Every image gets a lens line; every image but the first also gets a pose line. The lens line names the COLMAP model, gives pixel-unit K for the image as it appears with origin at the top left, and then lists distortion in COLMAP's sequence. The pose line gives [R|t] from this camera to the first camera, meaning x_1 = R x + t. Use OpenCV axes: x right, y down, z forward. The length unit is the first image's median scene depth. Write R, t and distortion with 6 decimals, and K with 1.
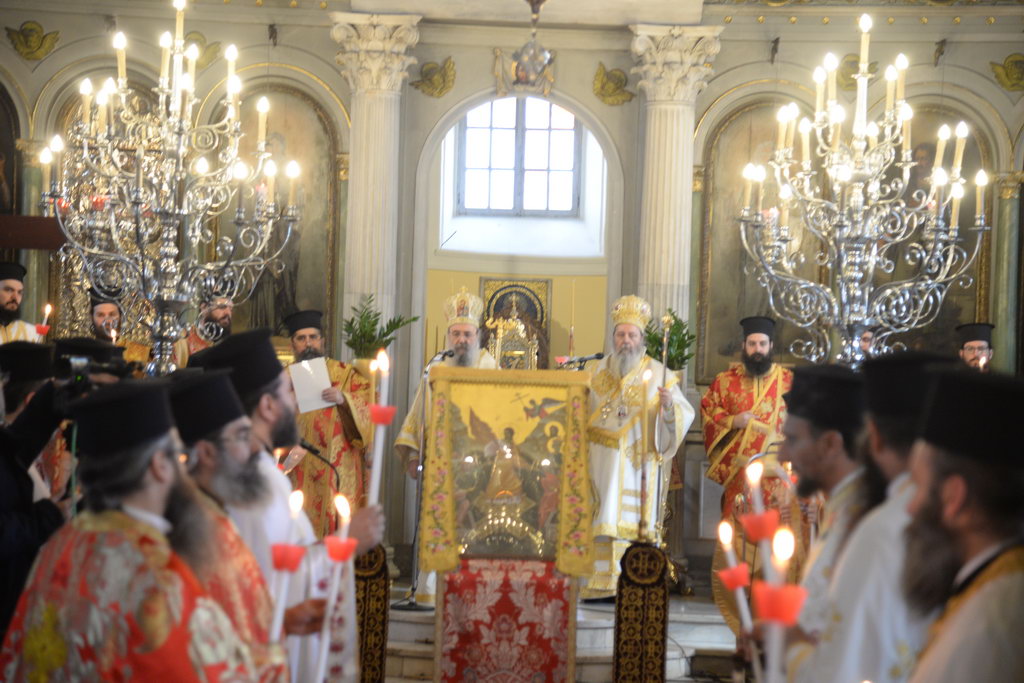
lens RADIAL K [[2528.8, 0, 514.9], [0, 2528.8, 344.6], [0, 0, 1]] dist [0.944368, 0.000000]
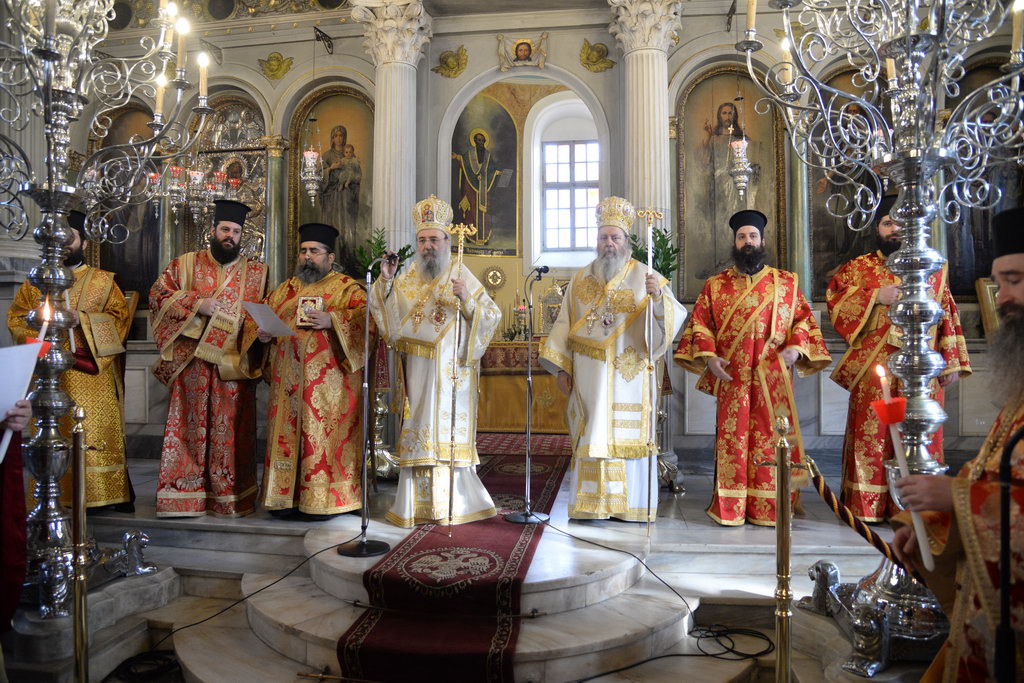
lens RADIAL K [[715.6, 0, 513.7], [0, 715.6, 338.7], [0, 0, 1]] dist [-0.057015, -0.002032]
pose [[0.991619, -0.033685, -0.124725, 0.037892], [0.033941, 0.999424, -0.000071, 0.030390], [0.124655, -0.004163, 0.992191, 0.685668]]
